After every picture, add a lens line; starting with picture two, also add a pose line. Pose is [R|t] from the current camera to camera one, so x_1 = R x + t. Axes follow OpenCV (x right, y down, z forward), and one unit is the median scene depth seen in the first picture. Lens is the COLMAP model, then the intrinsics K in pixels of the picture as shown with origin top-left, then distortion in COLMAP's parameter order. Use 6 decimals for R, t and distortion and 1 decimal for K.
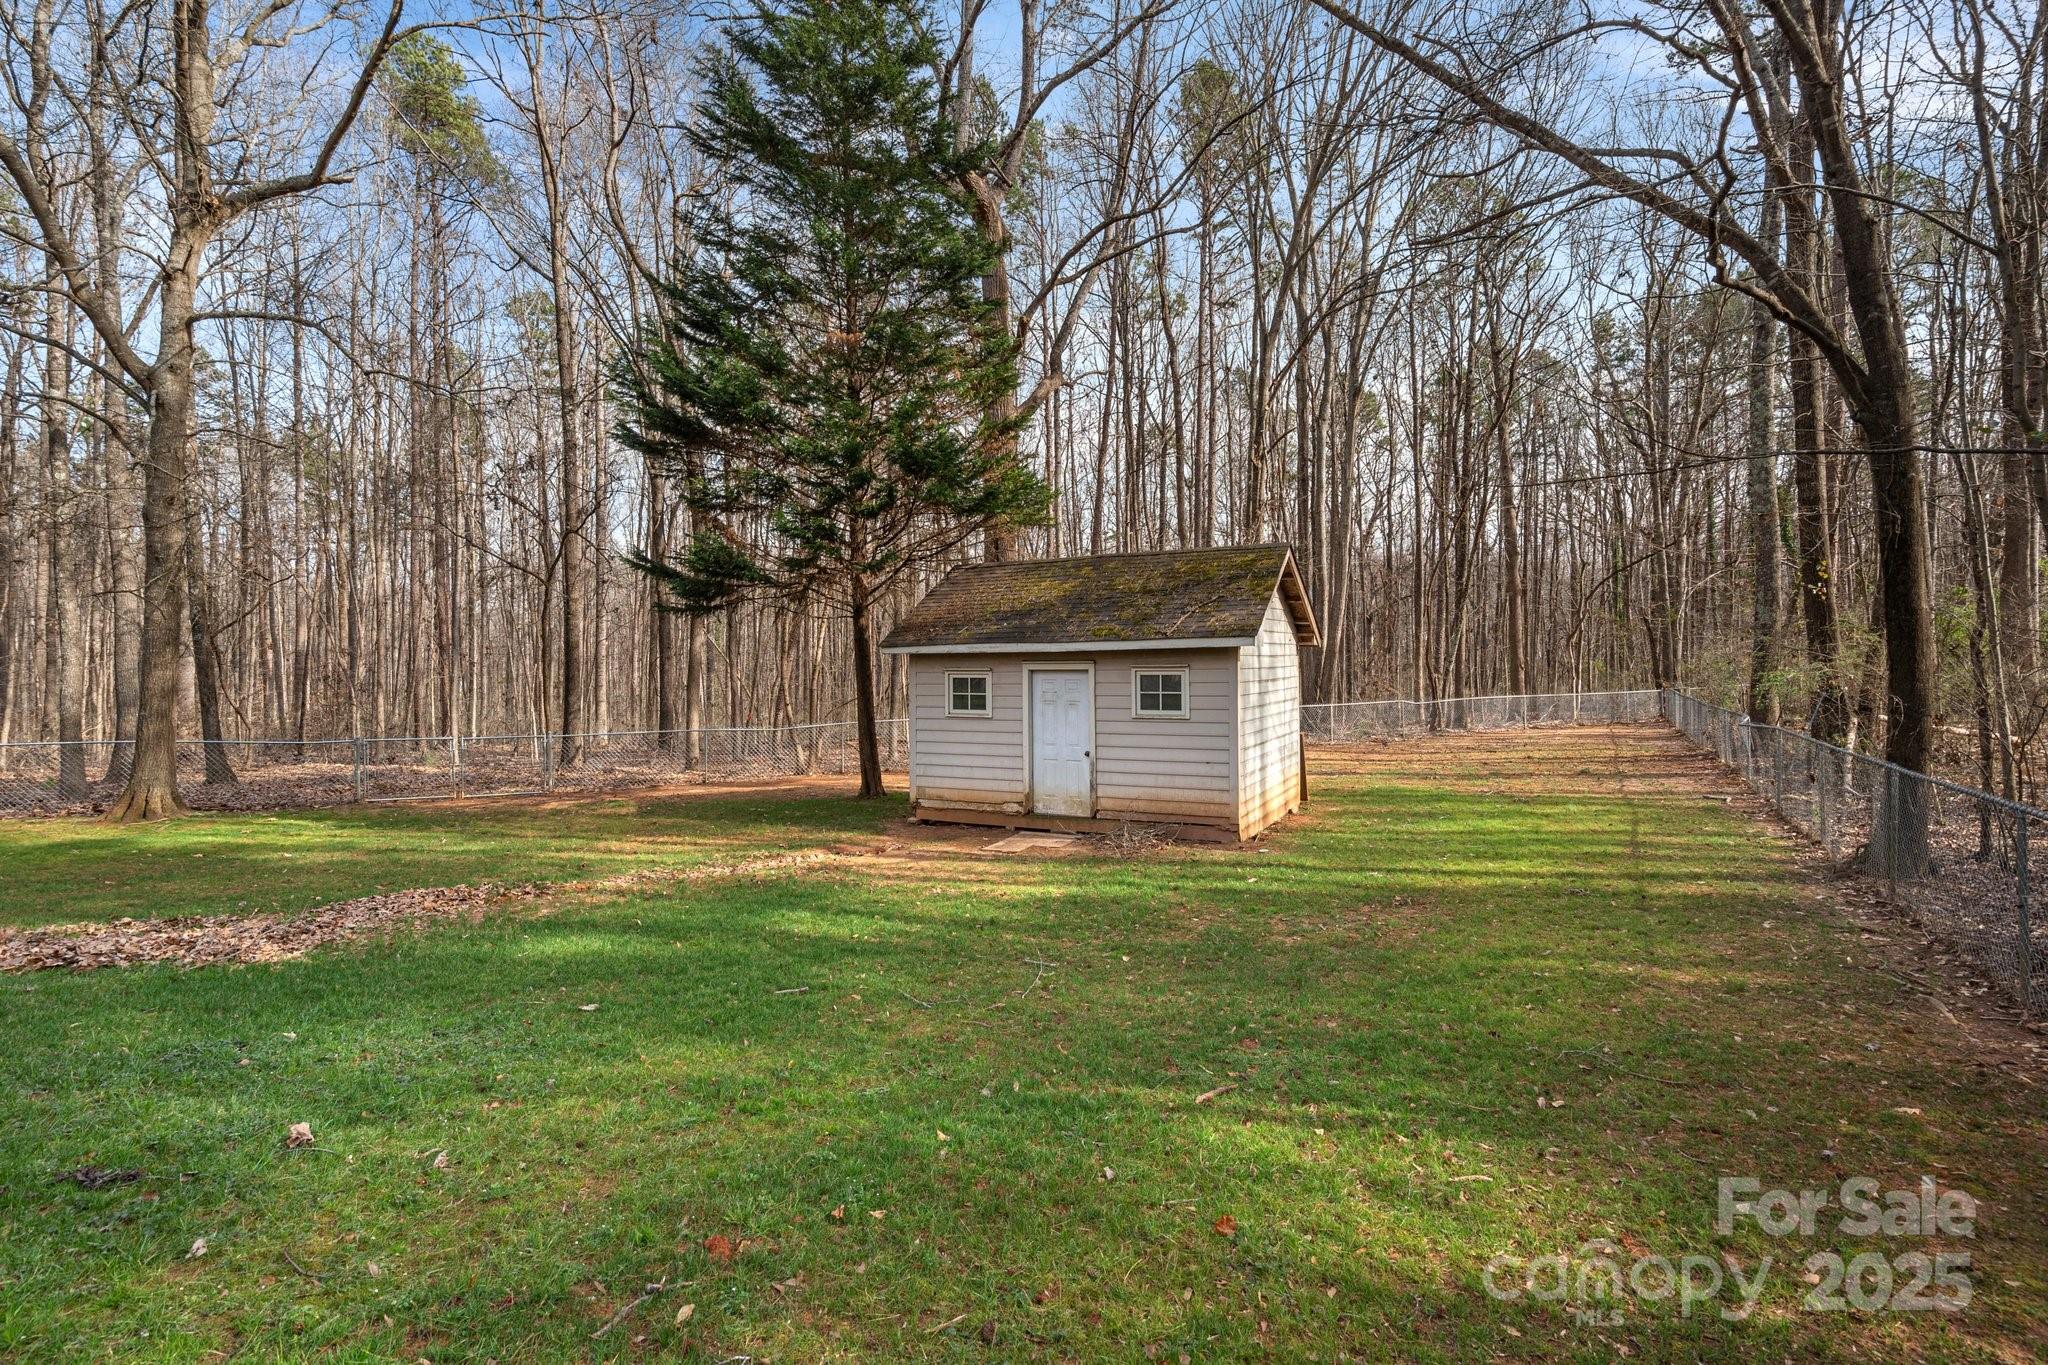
lens RADIAL K [[942.4, 0, 1043.5], [0, 942.4, 670.9], [0, 0, 1]] dist [-0.003108, 0.001151]
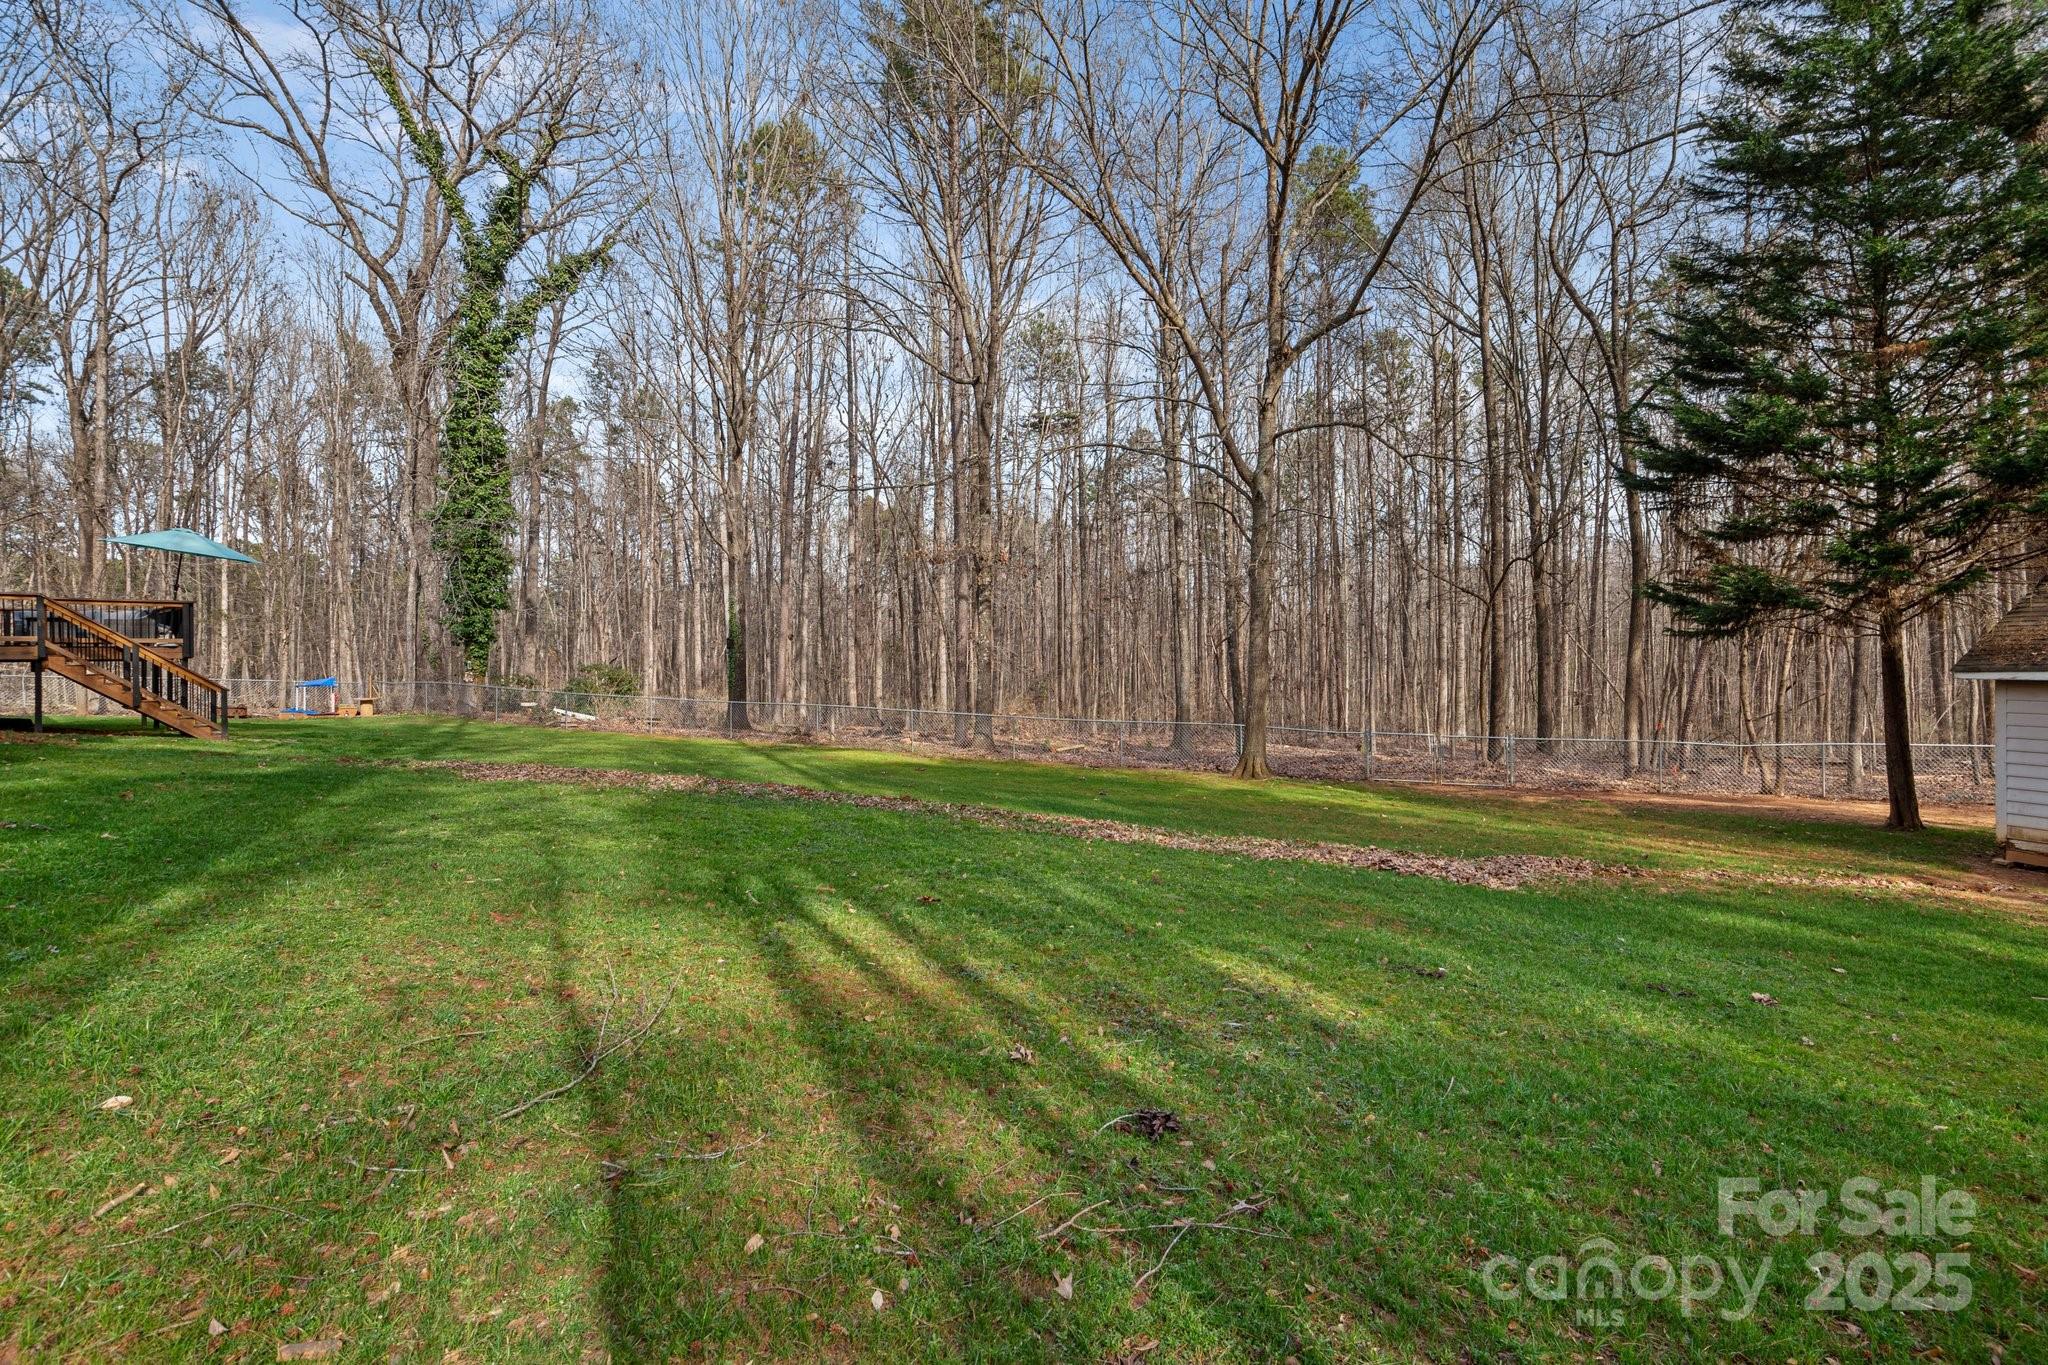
lens RADIAL K [[942.4, 0, 1011.6], [0, 942.4, 665.8], [0, 0, 1]] dist [-0.003108, 0.001151]
pose [[0.696111, 0.012195, -0.717831, -0.145377], [-0.011763, 0.999915, 0.005580, -0.023605], [0.717838, 0.004559, 0.696196, -0.302961]]
